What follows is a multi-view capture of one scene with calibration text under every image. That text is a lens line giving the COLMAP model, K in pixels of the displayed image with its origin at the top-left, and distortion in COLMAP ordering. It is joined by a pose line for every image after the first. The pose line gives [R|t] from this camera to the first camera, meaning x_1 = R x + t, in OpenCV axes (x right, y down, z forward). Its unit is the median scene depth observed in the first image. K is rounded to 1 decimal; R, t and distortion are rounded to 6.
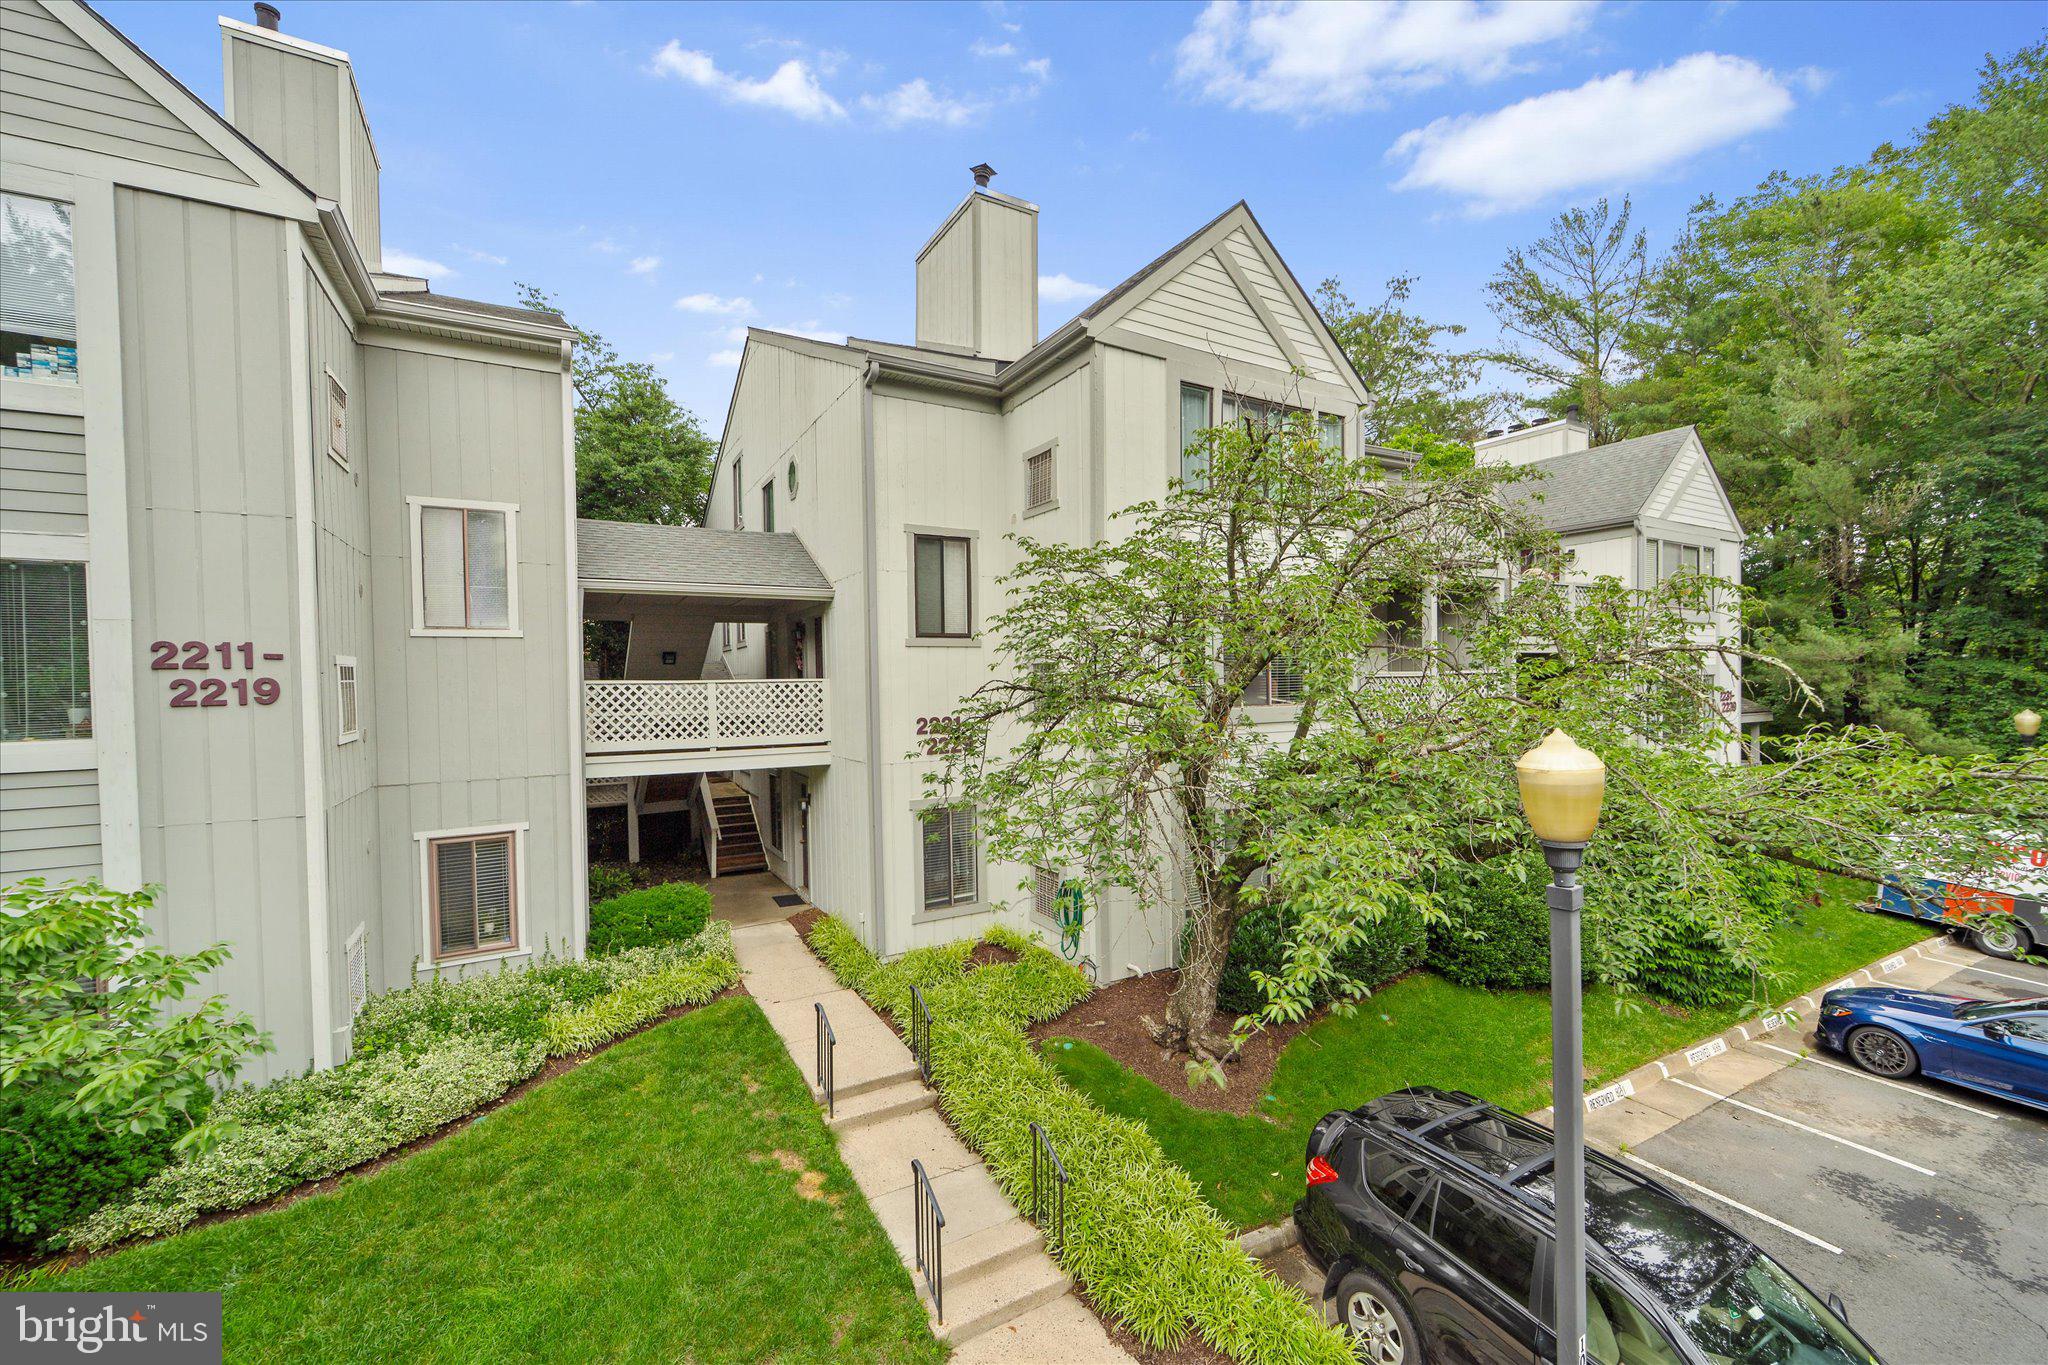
lens RADIAL K [[828.4, 0, 1030.7], [0, 828.4, 687.5], [0, 0, 1]] dist [-0.000062, -0.000449]
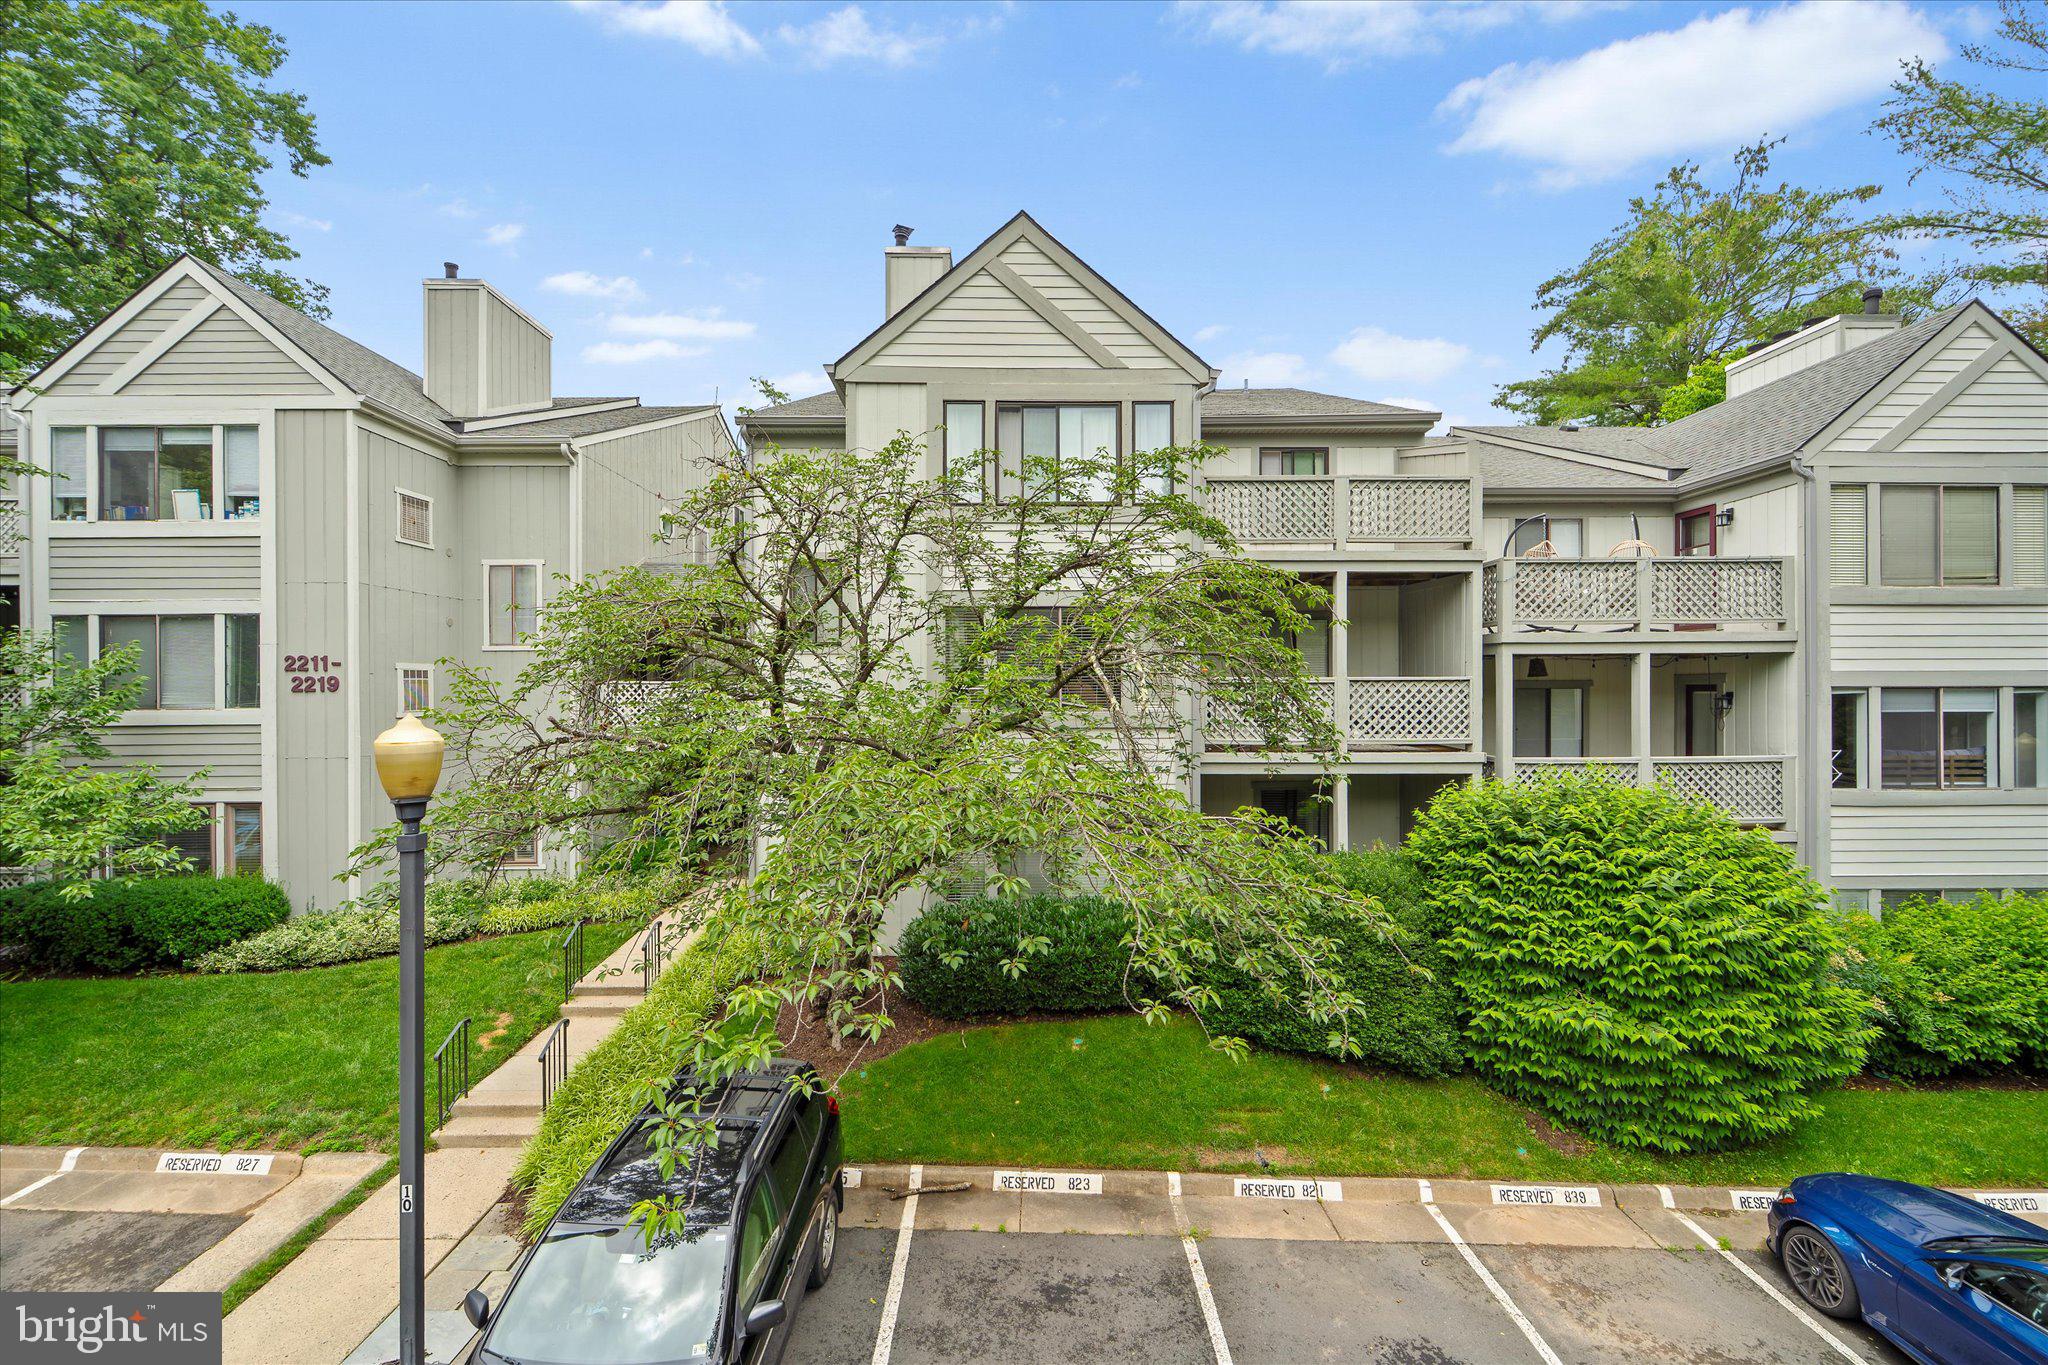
lens RADIAL K [[843.0, 0, 1024.0], [0, 843.0, 682.5], [0, 0, 1]] dist [0.000697, -0.000233]
pose [[0.870933, 0.007559, -0.491344, 1.200820], [-0.014640, 0.999837, -0.010569, -0.001157], [0.491184, 0.016398, 0.870902, 0.175690]]
